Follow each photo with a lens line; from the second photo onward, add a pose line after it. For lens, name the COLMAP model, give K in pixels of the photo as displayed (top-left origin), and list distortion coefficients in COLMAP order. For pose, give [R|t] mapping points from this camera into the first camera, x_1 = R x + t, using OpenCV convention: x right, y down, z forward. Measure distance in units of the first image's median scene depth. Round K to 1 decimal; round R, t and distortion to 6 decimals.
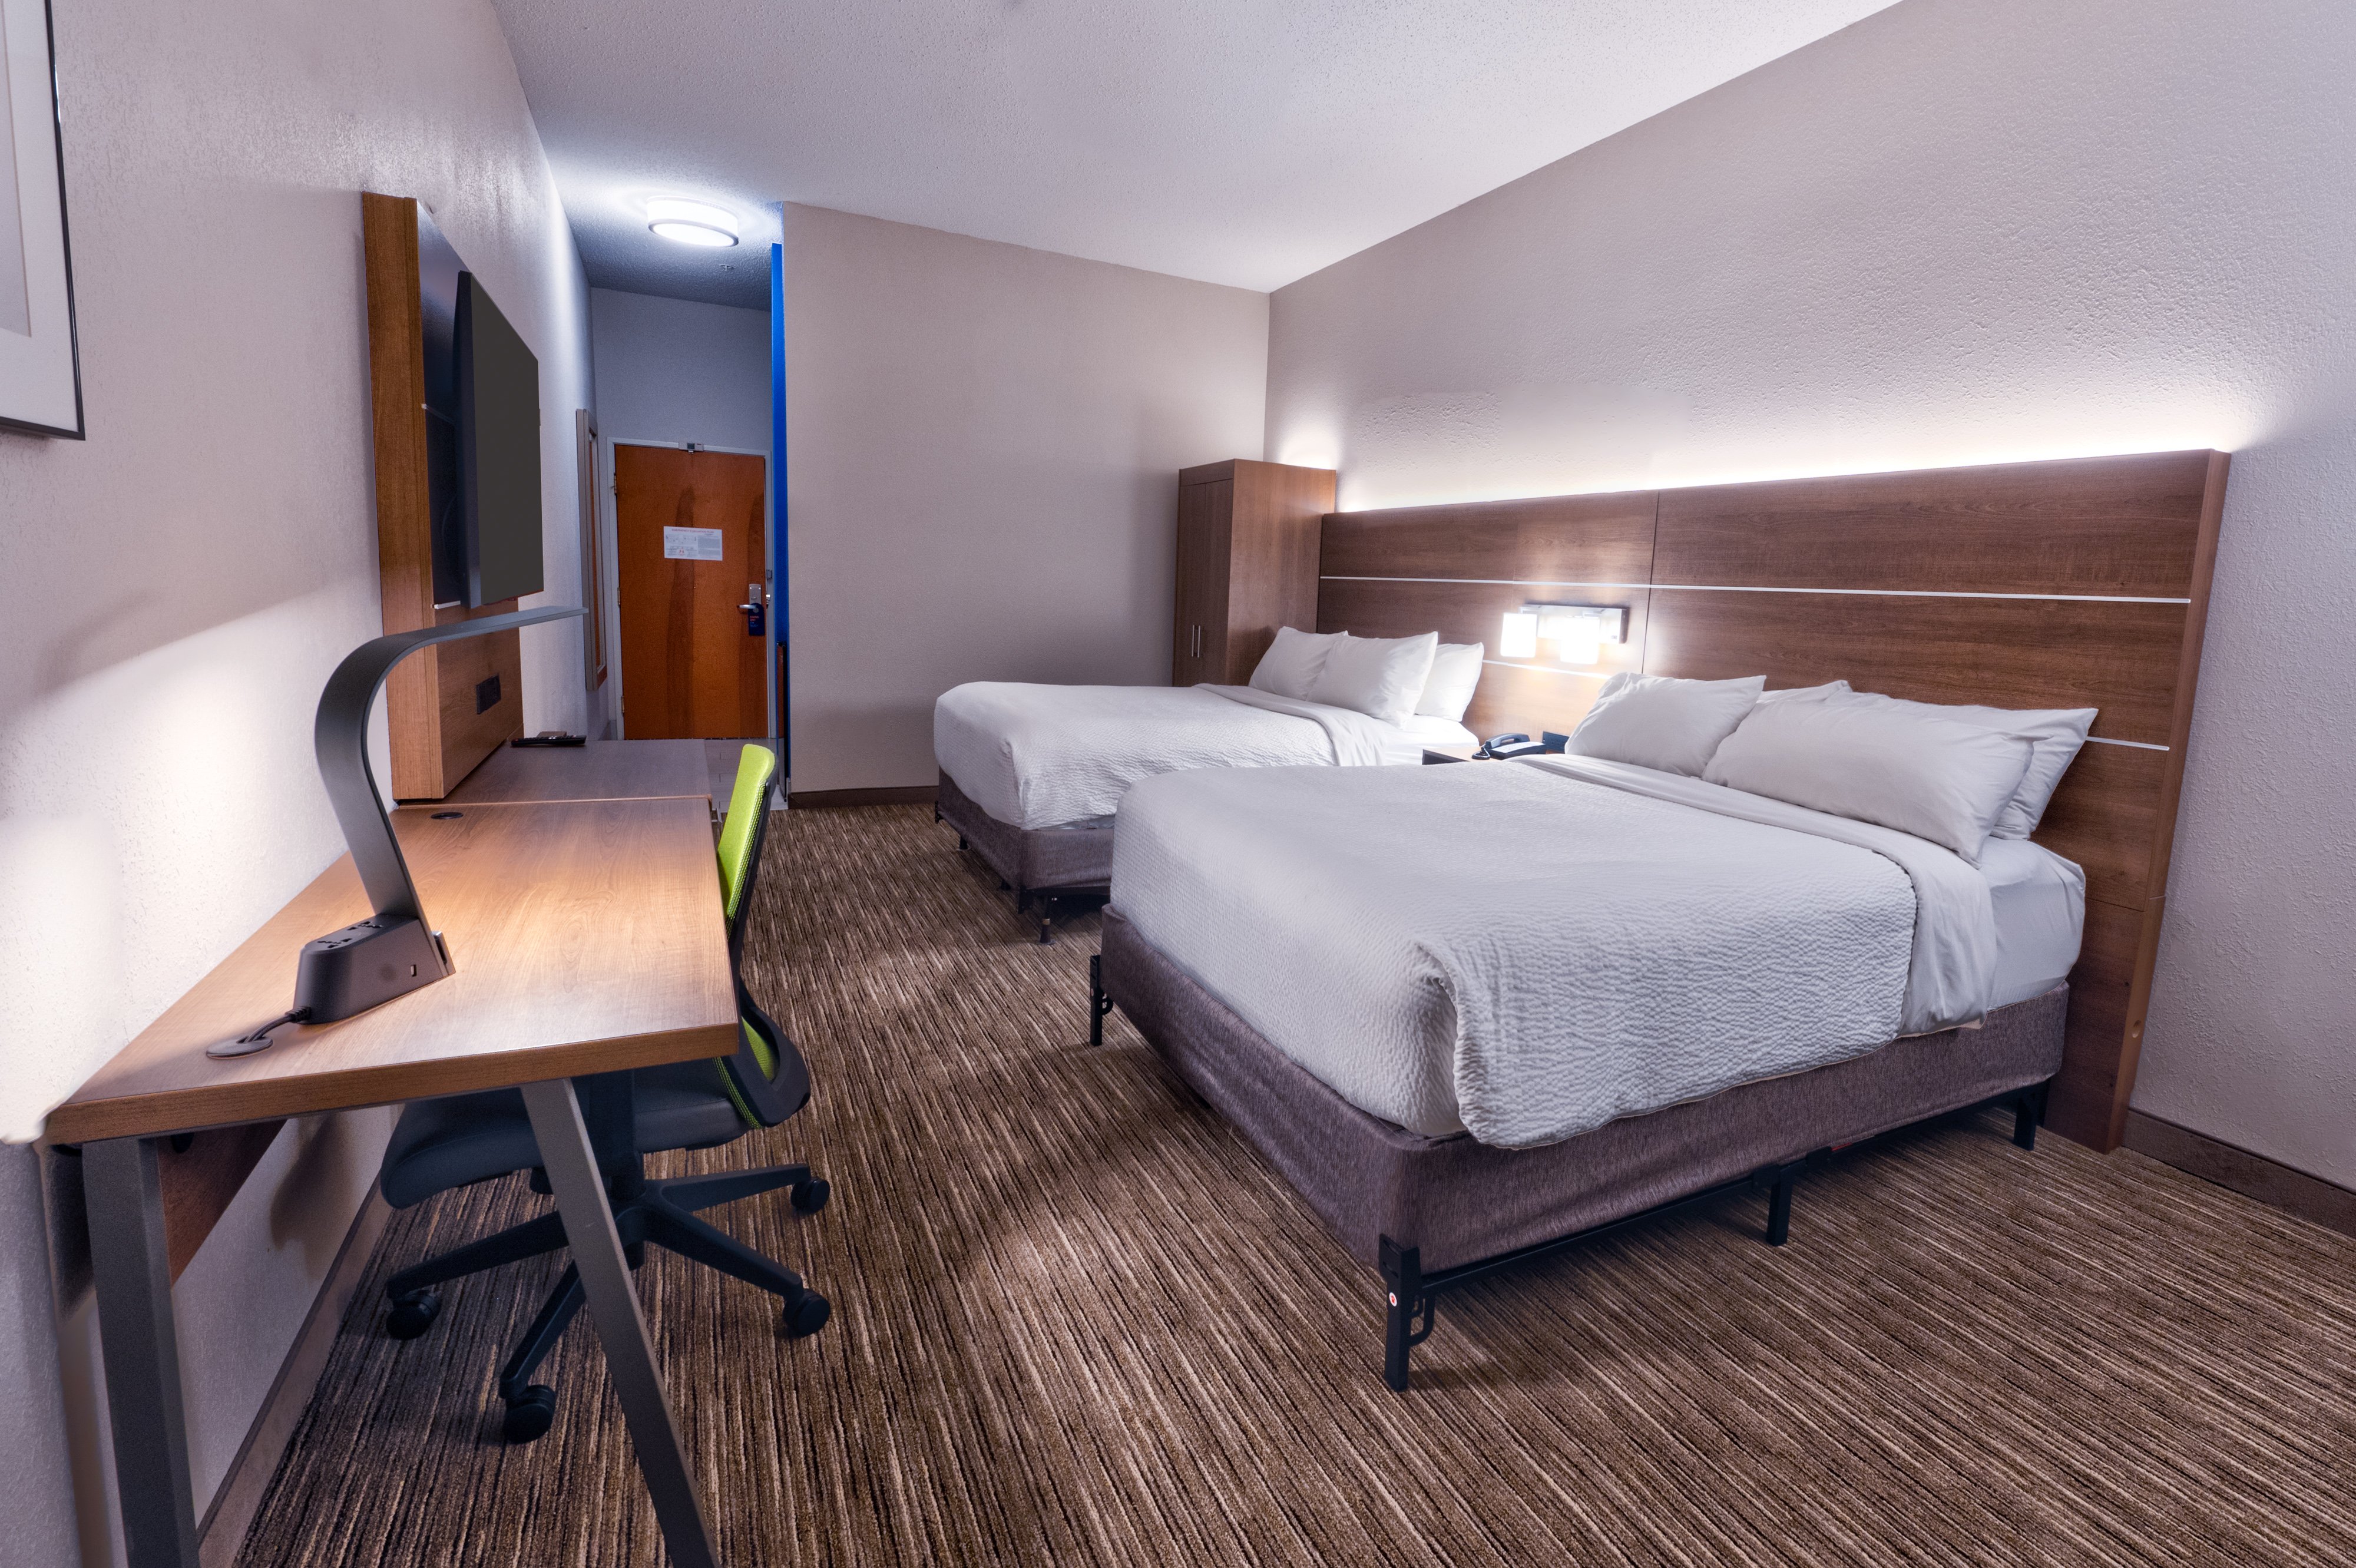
lens RADIAL K [[978.3, 0, 1209.5], [0, 978.3, 786.0], [0, 0, 1]] dist [-0.000173, -0.000061]
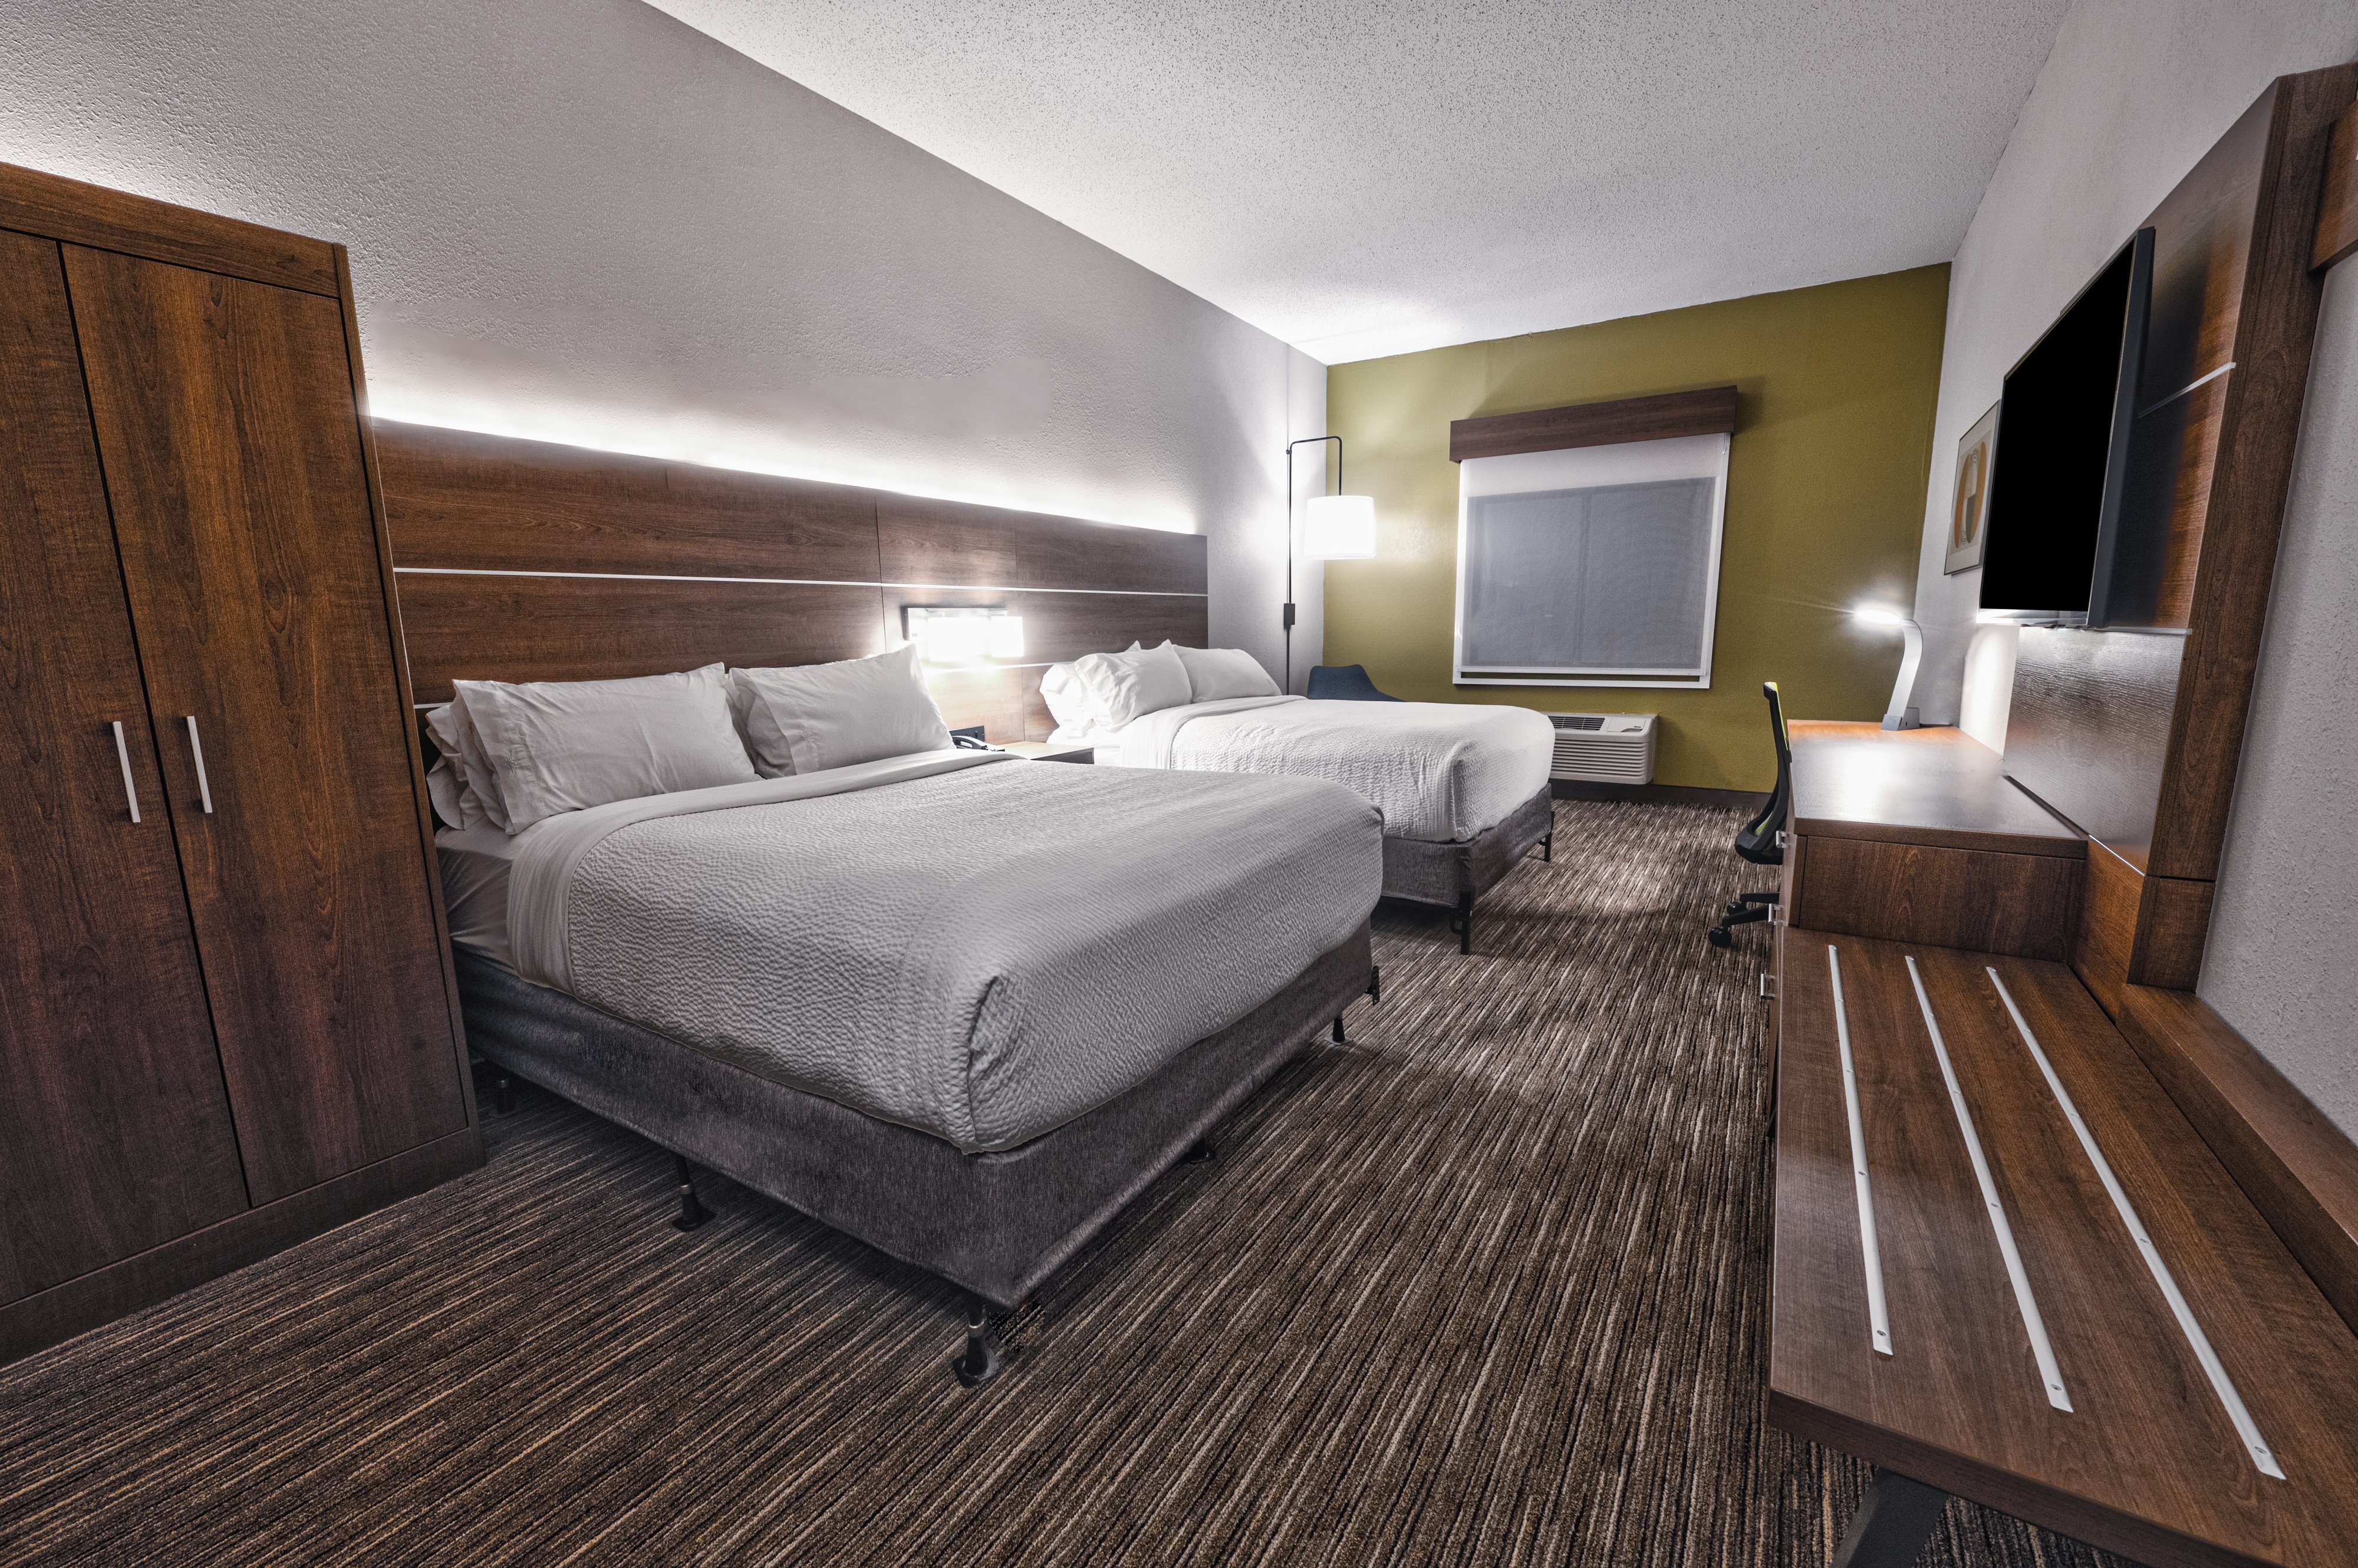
lens RADIAL K [[979.1, 0, 1210.5], [0, 979.1, 786.0], [0, 0, 1]] dist [-0.000173, -0.000061]
pose [[-0.538044, -0.176384, 0.824256, -0.843195], [0.156904, 0.939813, 0.303533, -0.338759], [-0.828185, 0.292643, -0.477985, 1.611099]]
